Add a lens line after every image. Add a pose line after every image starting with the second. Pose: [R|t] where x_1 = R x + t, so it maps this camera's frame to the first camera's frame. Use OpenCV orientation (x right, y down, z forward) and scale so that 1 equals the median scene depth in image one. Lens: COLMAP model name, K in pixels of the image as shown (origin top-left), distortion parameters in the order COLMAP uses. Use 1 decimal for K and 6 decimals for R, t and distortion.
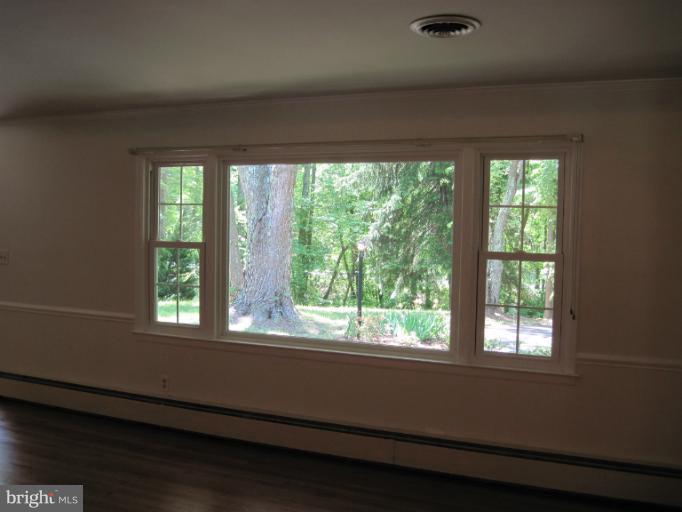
lens RADIAL K [[545.3, 0, 341.0], [0, 545.3, 256.0], [0, 0, 1]] dist [-0.058882, -0.003624]
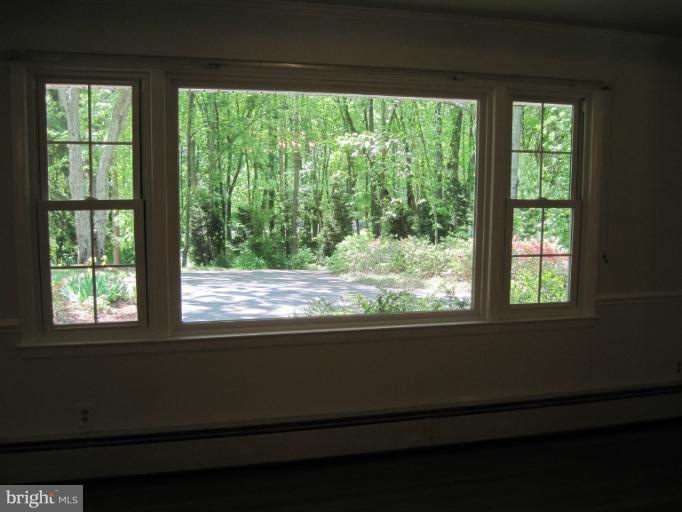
lens RADIAL K [[671.5, 0, 341.0], [0, 671.5, 256.0], [0, 0, 1]] dist [-0.077482, 0.006168]
pose [[0.830679, -0.080137, 0.550955, -0.536599], [0.036101, 0.995257, 0.090332, -0.022605], [-0.555581, -0.055147, 0.829632, 0.175294]]
